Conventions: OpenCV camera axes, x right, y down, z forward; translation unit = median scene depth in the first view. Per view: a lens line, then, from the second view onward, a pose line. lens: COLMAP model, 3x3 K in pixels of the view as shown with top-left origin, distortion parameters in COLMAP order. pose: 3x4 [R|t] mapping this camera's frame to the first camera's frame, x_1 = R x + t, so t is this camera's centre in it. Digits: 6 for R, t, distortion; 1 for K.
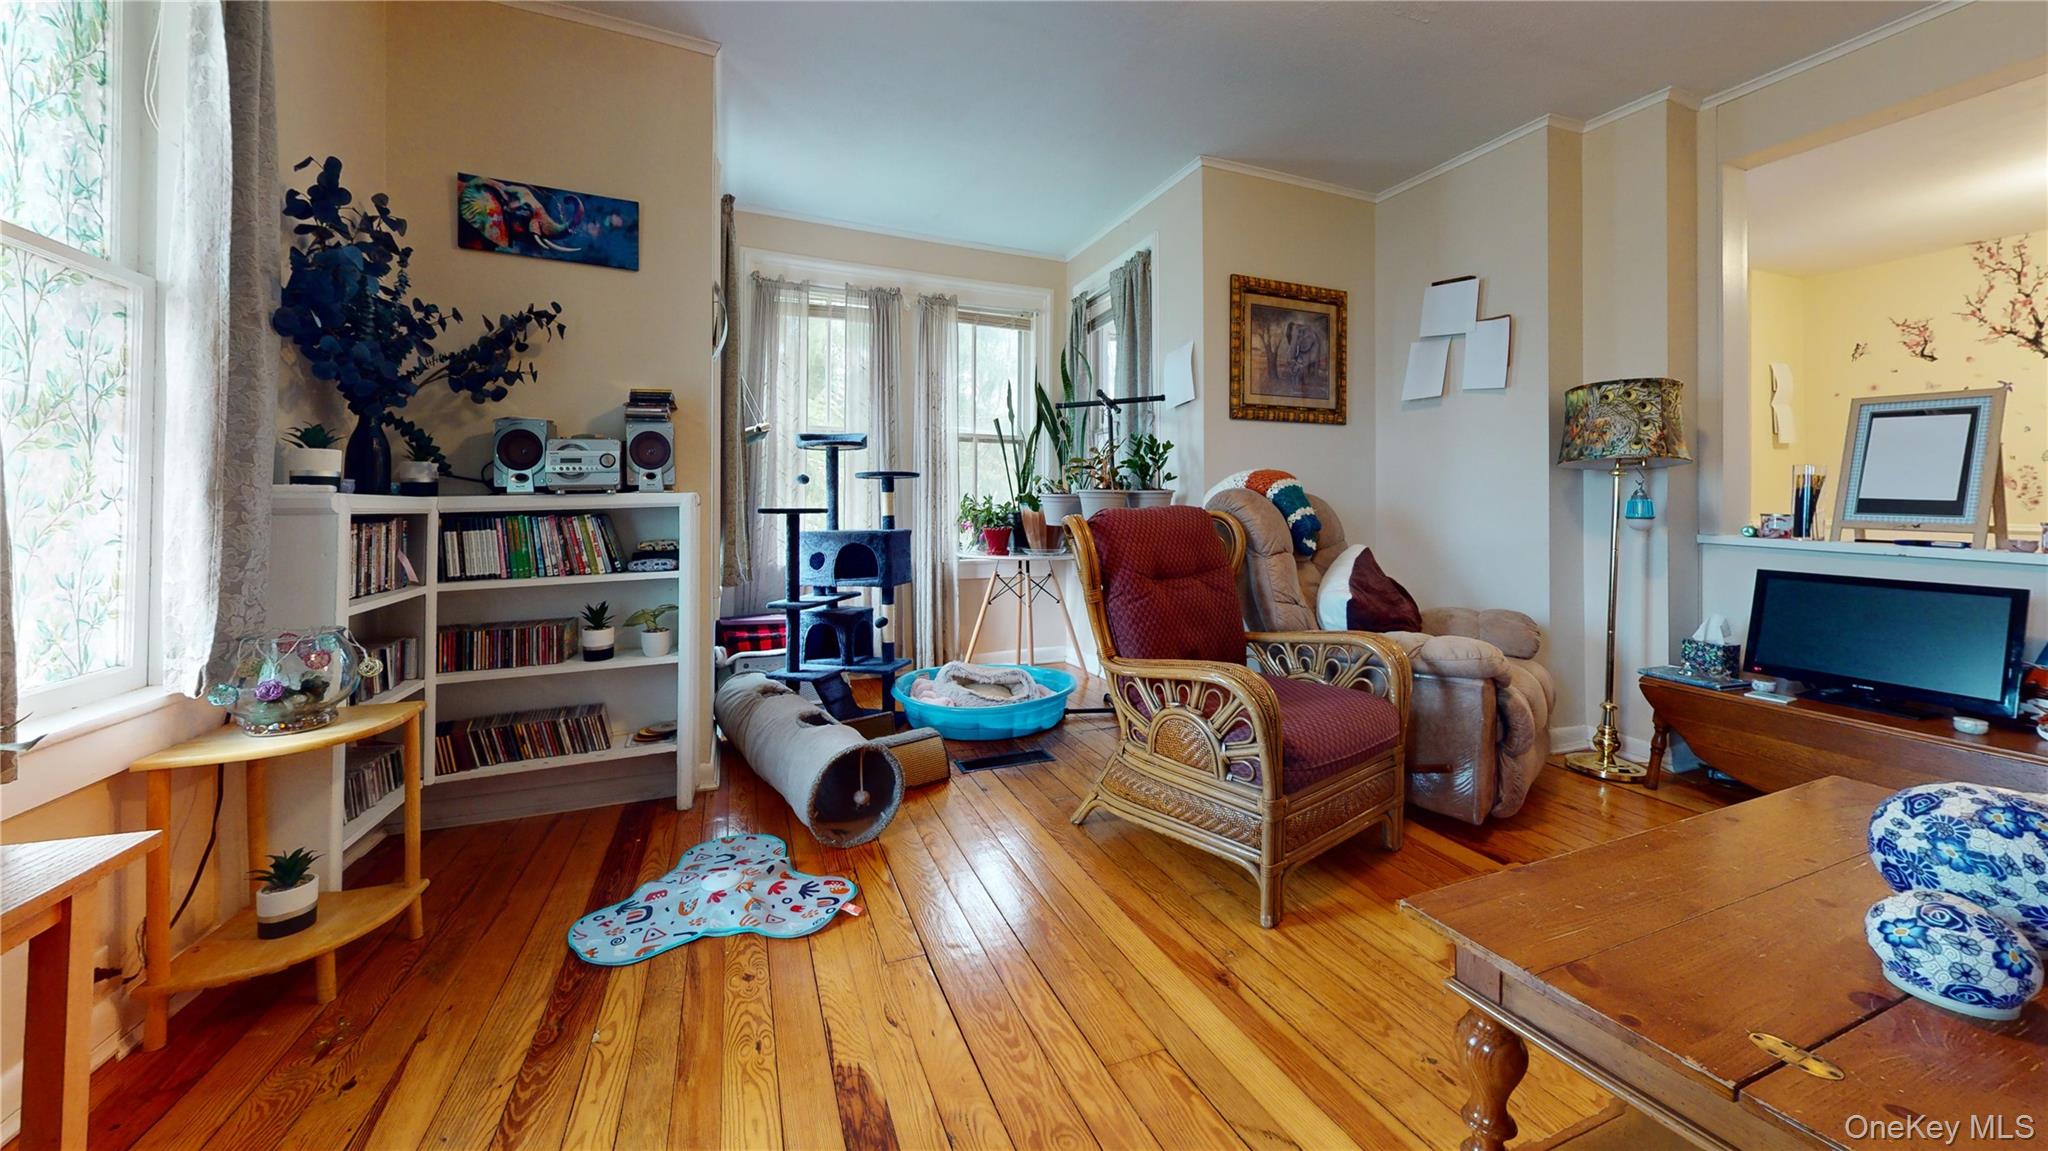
lens RADIAL K [[725.8, 0, 1032.9], [0, 725.8, 578.4], [0, 0, 1]] dist [-0.013880, 0.013638]
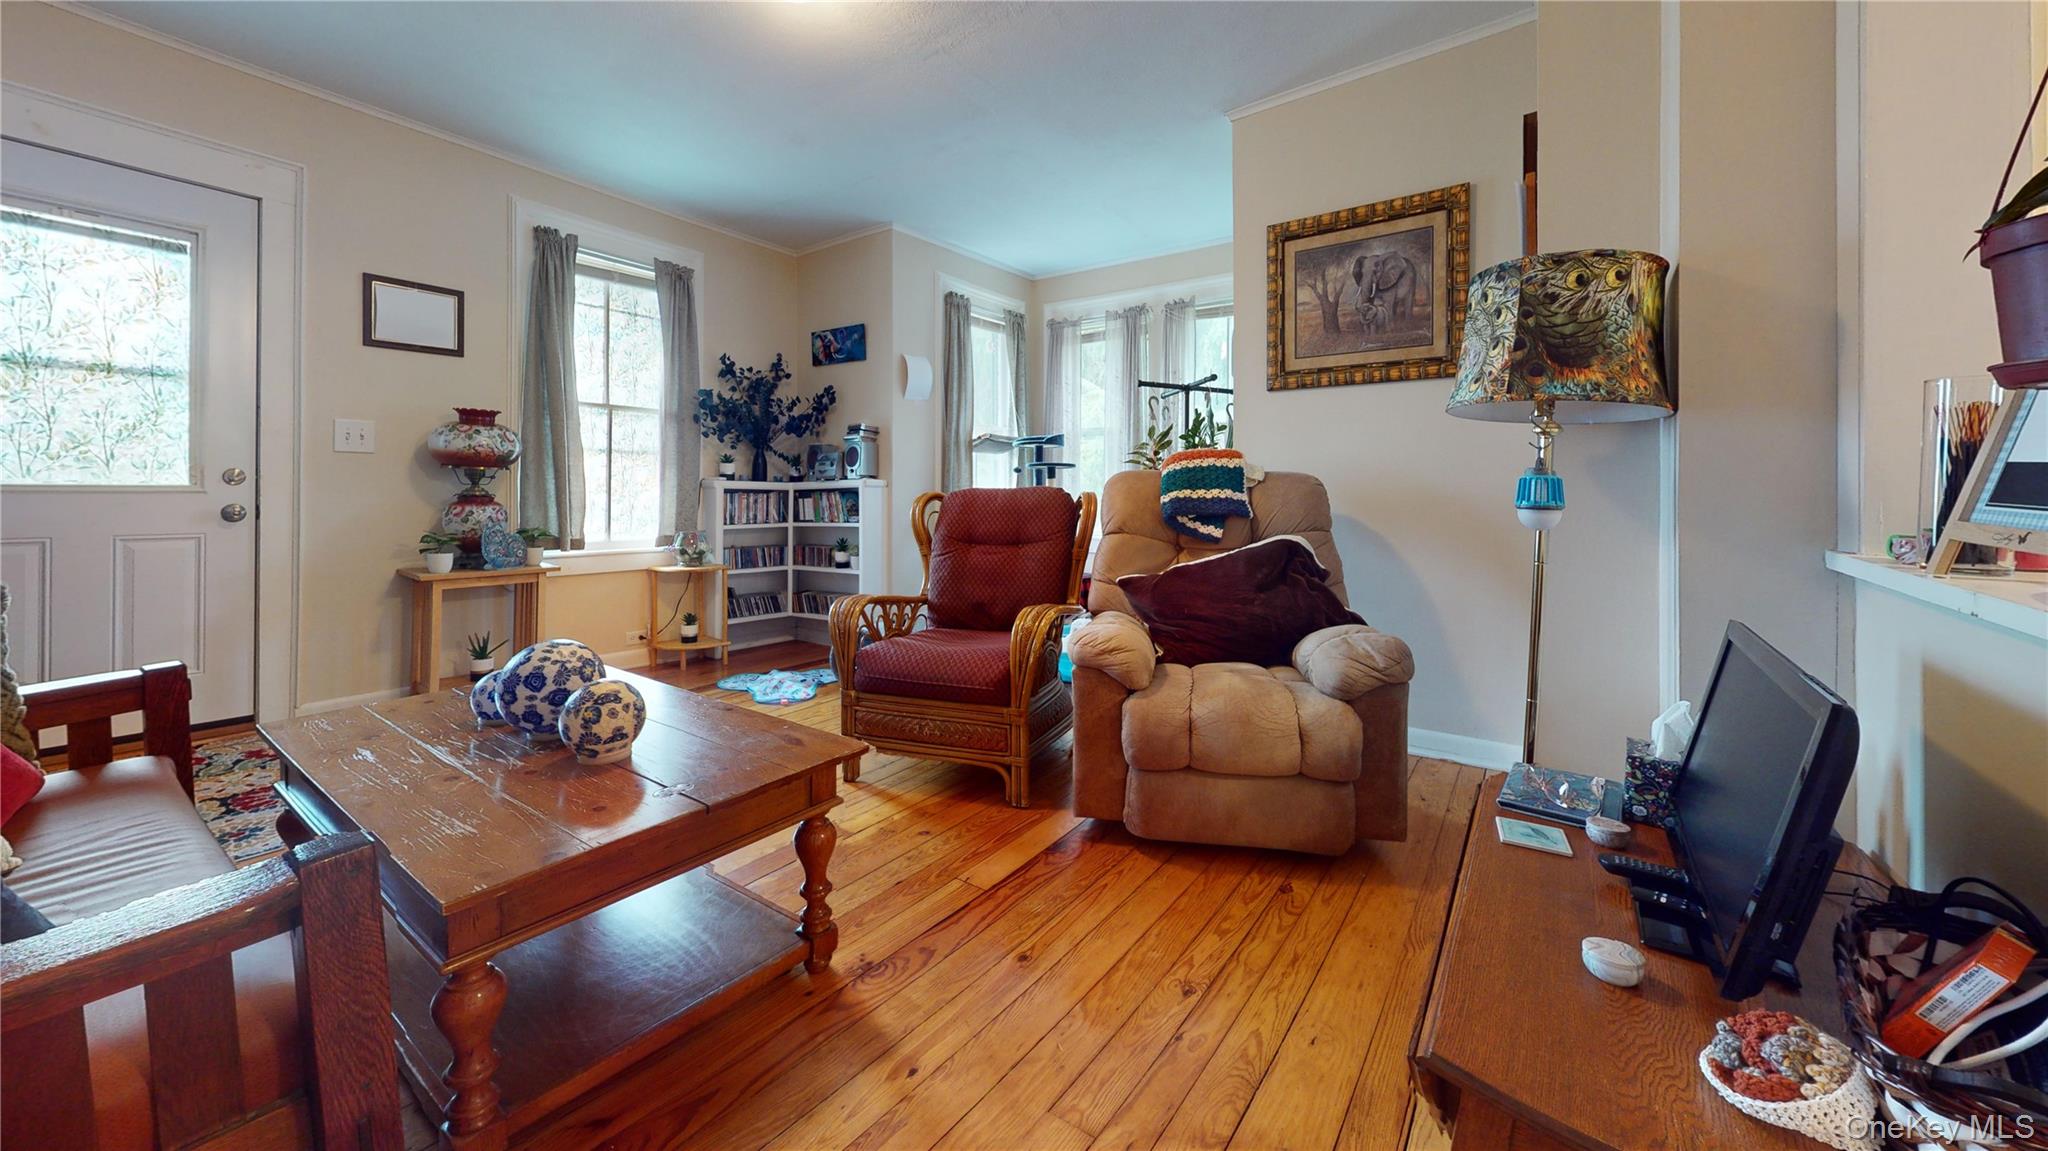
lens RADIAL K [[725.8, 0, 1032.9], [0, 725.8, 578.4], [0, 0, 1]] dist [-0.013880, 0.013638]
pose [[0.496159, 0.109232, -0.861333, 0.986665], [-0.094690, 0.992945, 0.071378, -0.033486], [0.863053, 0.046145, 0.503002, 0.349059]]
